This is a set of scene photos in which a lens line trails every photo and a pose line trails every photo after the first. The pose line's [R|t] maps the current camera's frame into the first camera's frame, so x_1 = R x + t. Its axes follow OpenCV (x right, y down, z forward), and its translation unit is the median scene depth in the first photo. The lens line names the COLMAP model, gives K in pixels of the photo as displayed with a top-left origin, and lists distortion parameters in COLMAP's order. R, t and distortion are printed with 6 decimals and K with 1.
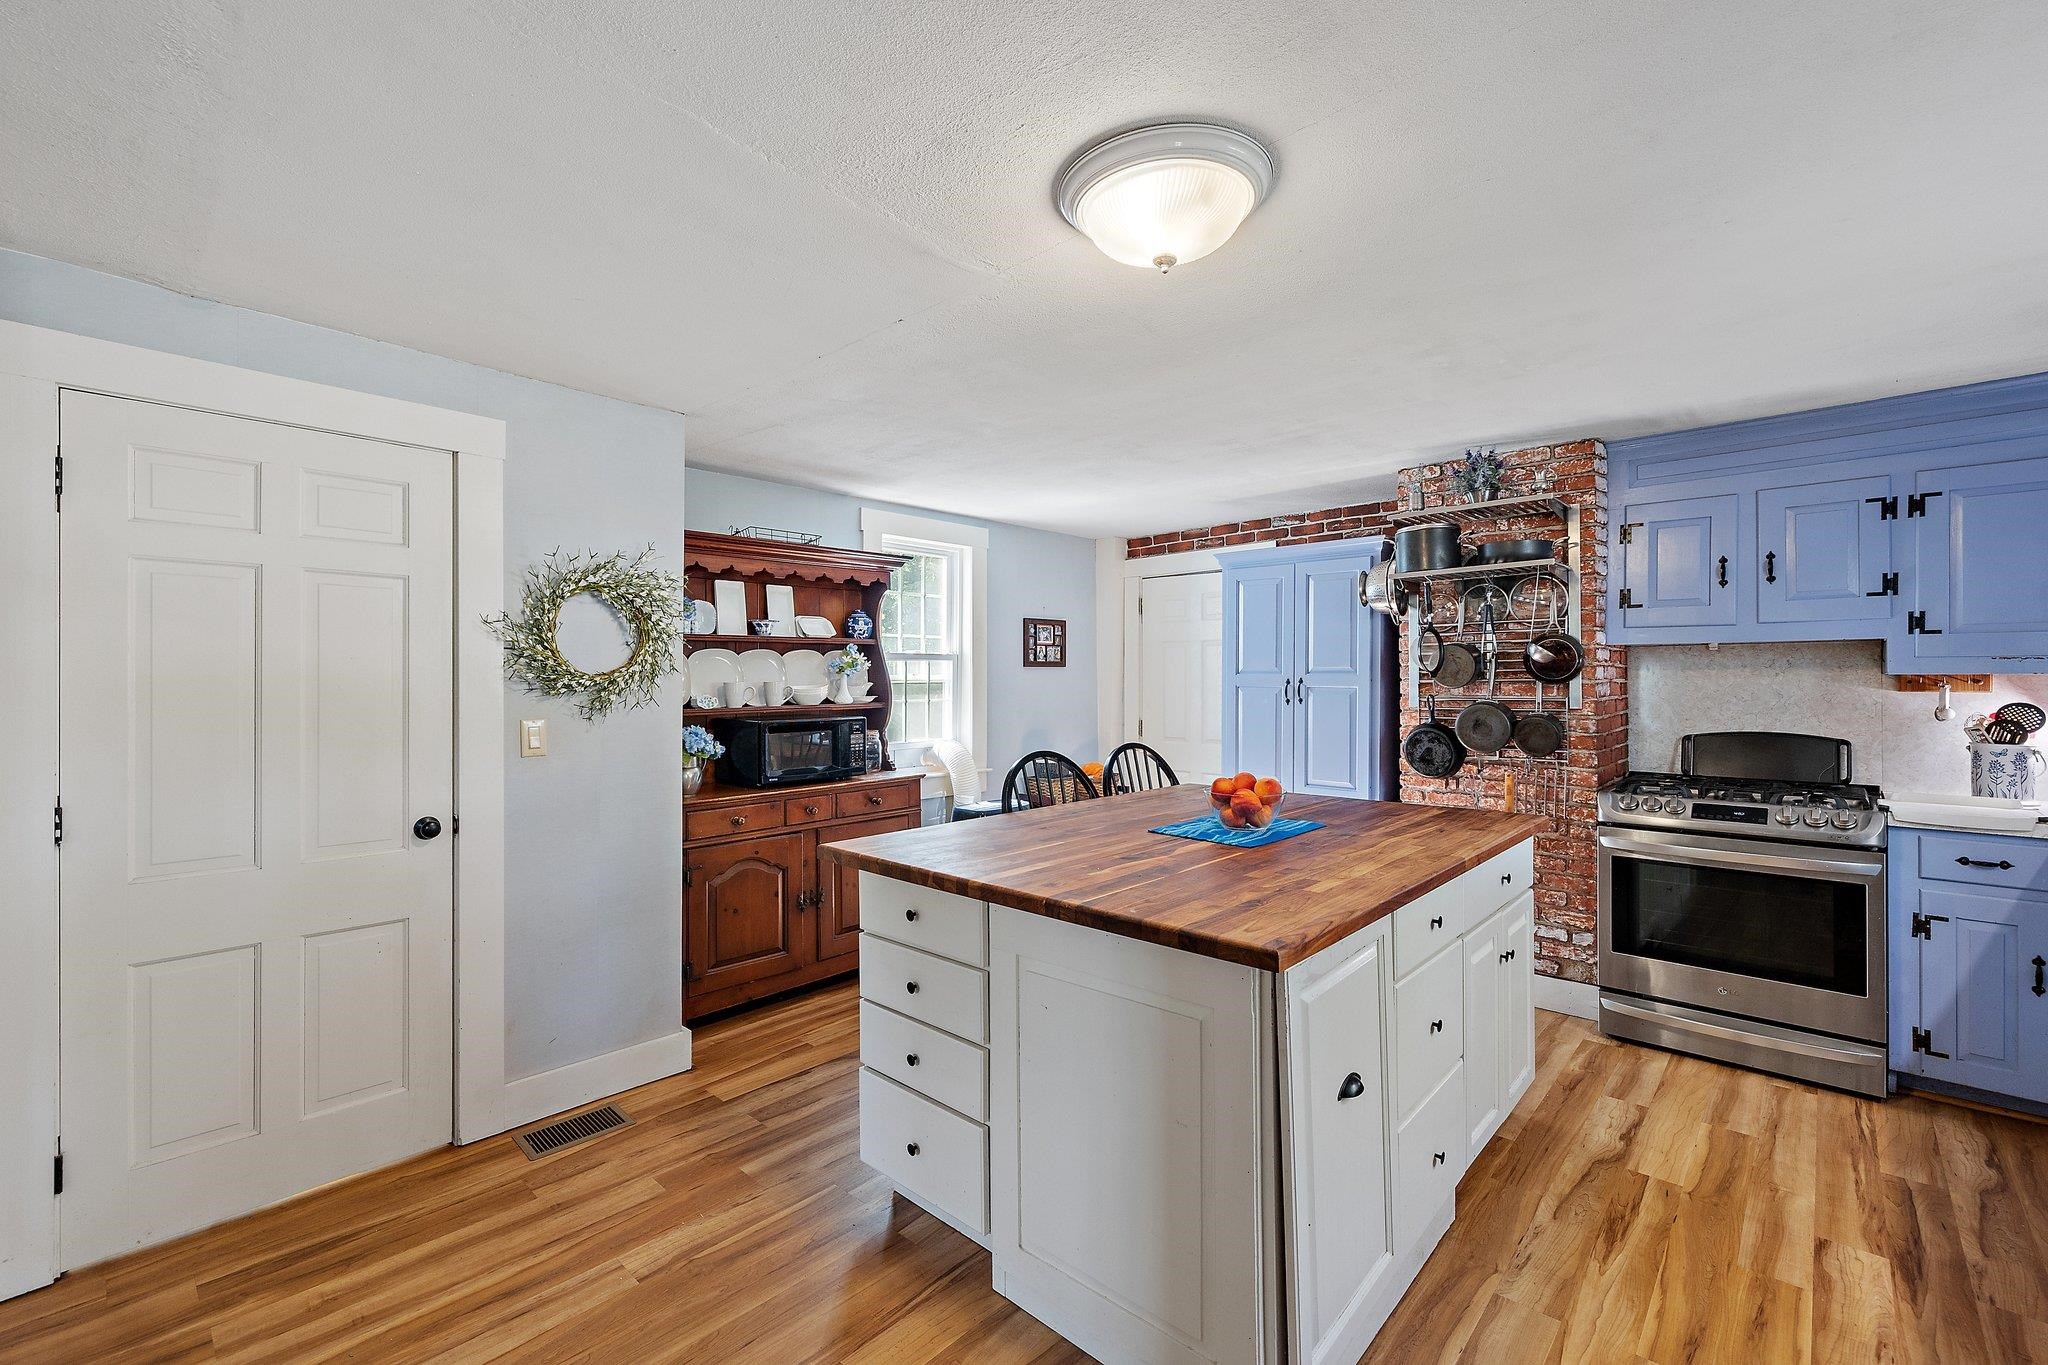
lens RADIAL K [[869.3, 0, 1019.0], [0, 869.3, 680.5], [0, 0, 1]] dist [-0.000630, -0.000179]
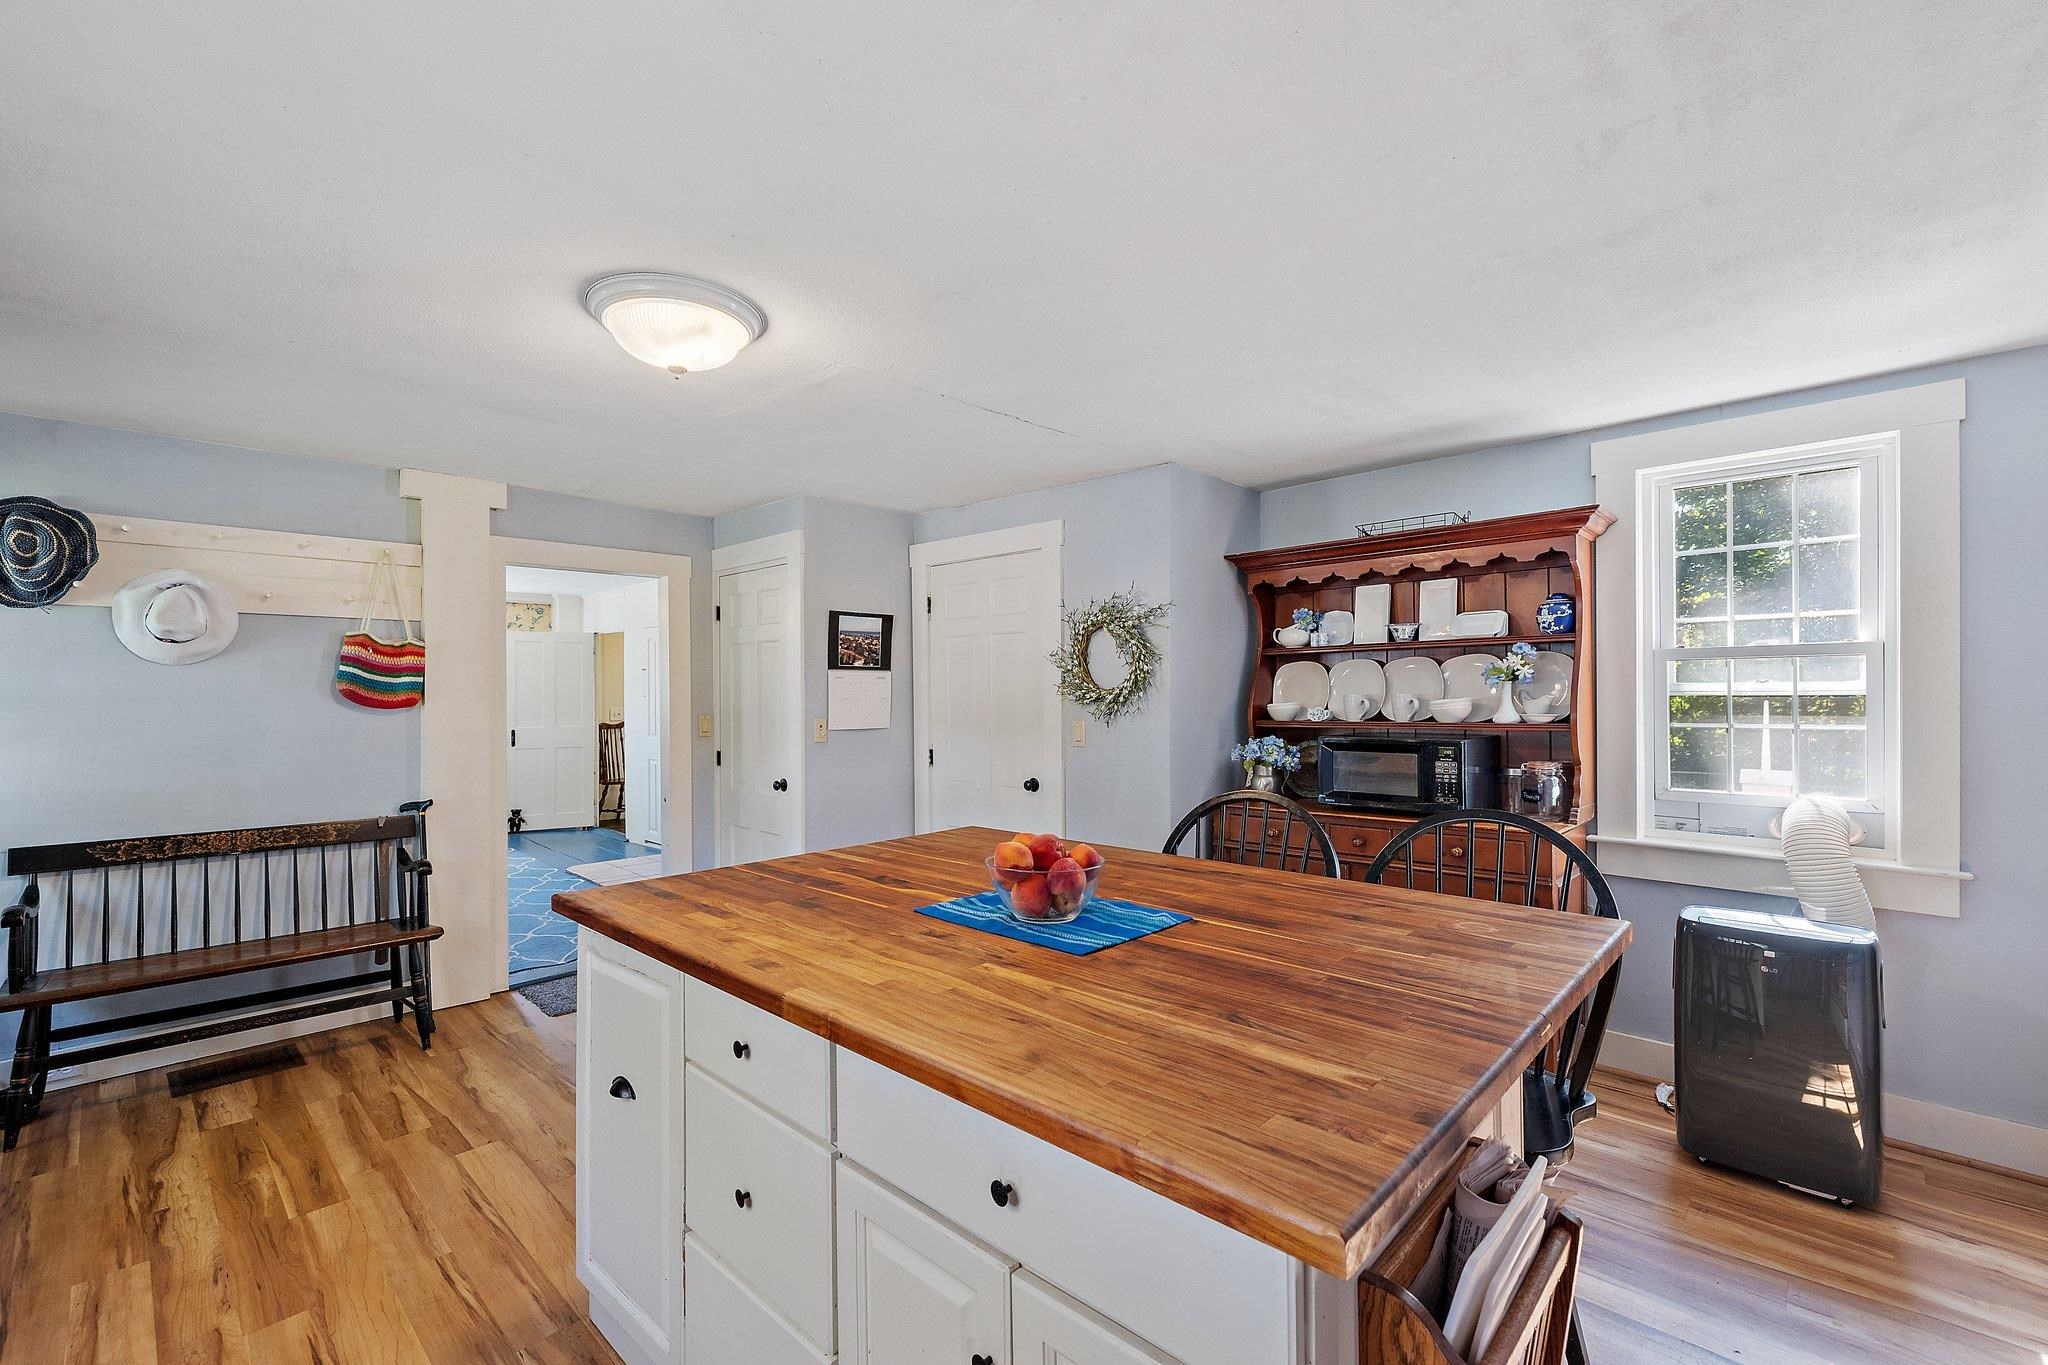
lens RADIAL K [[869.3, 0, 1019.3], [0, 869.3, 685.7], [0, 0, 1]] dist [-0.000630, -0.000179]
pose [[-0.008913, 0.003604, -0.999954, 0.592908], [0.008946, 0.999954, 0.003524, -0.013327], [0.999920, -0.008914, -0.008945, 0.620219]]
